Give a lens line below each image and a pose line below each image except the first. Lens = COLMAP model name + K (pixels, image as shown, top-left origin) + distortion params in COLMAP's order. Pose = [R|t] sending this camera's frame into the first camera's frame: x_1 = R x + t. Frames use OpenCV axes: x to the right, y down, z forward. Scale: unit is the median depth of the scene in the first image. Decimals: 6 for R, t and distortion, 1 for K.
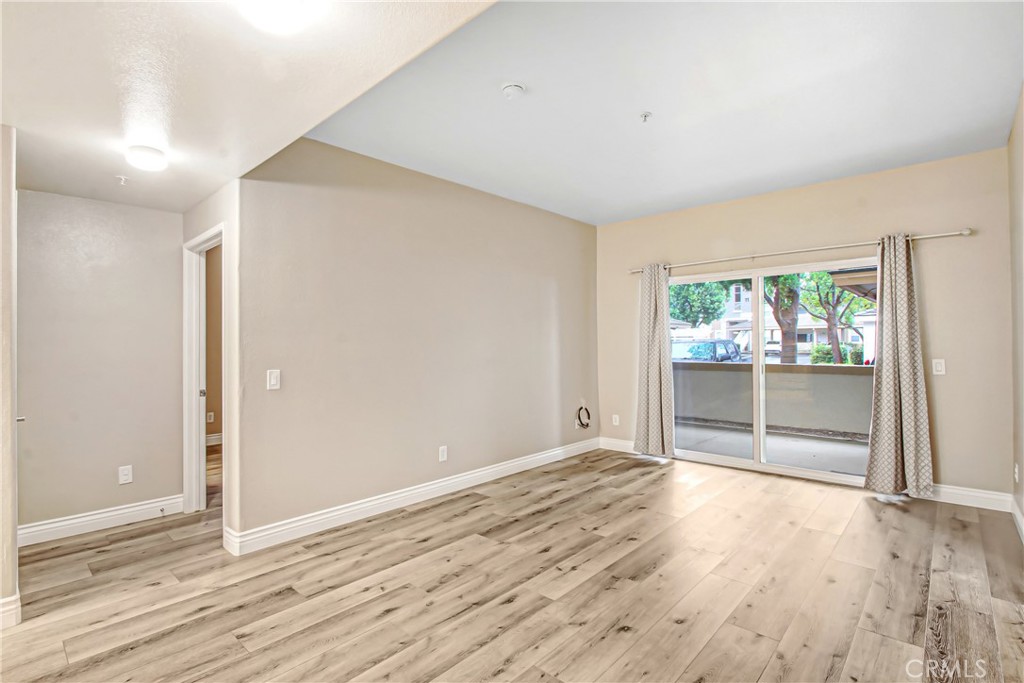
lens RADIAL K [[484.6, 0, 531.6], [0, 484.6, 325.8], [0, 0, 1]] dist [-0.017394, 0.001262]
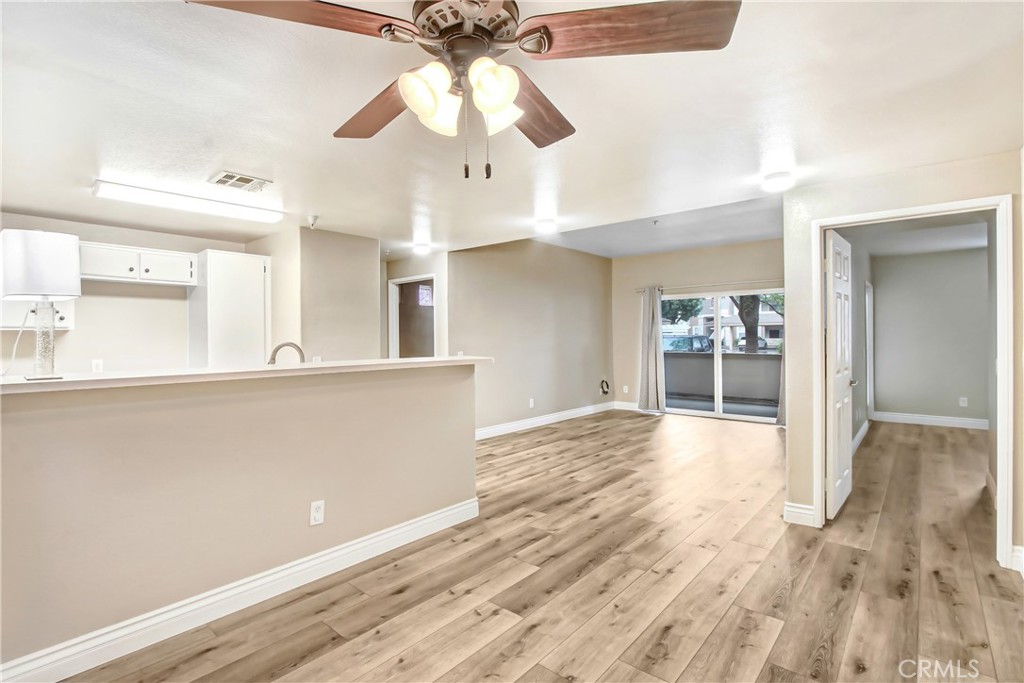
lens RADIAL K [[484.6, 0, 526.8], [0, 484.6, 314.3], [0, 0, 1]] dist [-0.017394, 0.001262]
pose [[0.999485, 0.005874, 0.031562, -0.087476], [-0.005477, 0.999905, -0.012641, -0.009040], [-0.031633, 0.012462, 0.999422, -0.238984]]
